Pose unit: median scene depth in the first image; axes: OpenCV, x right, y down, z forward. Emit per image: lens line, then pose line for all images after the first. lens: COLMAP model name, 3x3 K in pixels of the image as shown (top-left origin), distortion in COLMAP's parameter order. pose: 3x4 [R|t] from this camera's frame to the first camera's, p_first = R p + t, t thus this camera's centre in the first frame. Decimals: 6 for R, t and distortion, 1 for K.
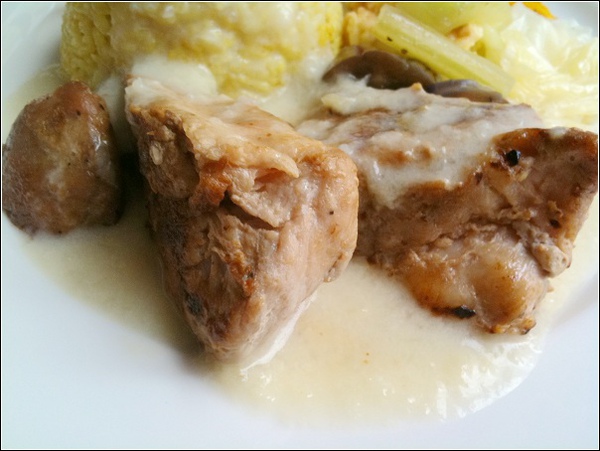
lens RADIAL K [[543.4, 0, 298.4], [0, 543.4, 221.6], [0, 0, 1]] dist [-0.034629, 0.000000]
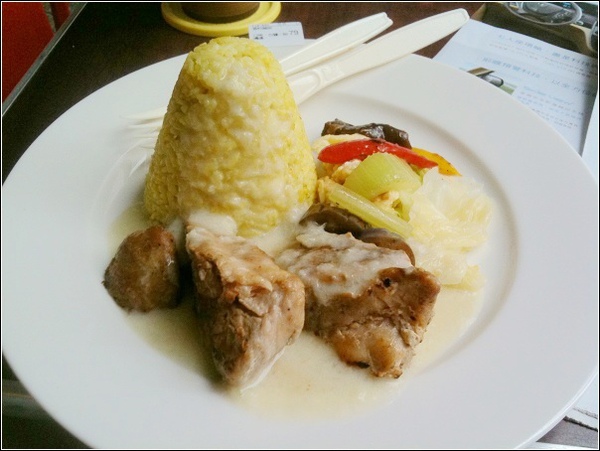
lens RADIAL K [[543.4, 0, 301.9], [0, 543.4, 228.2], [0, 0, 1]] dist [-0.034629, 0.000000]
pose [[0.998214, 0.026464, -0.053552, 0.180659], [-0.031594, 0.994751, -0.097330, -0.105164], [0.050695, 0.098849, 0.993810, -0.862847]]
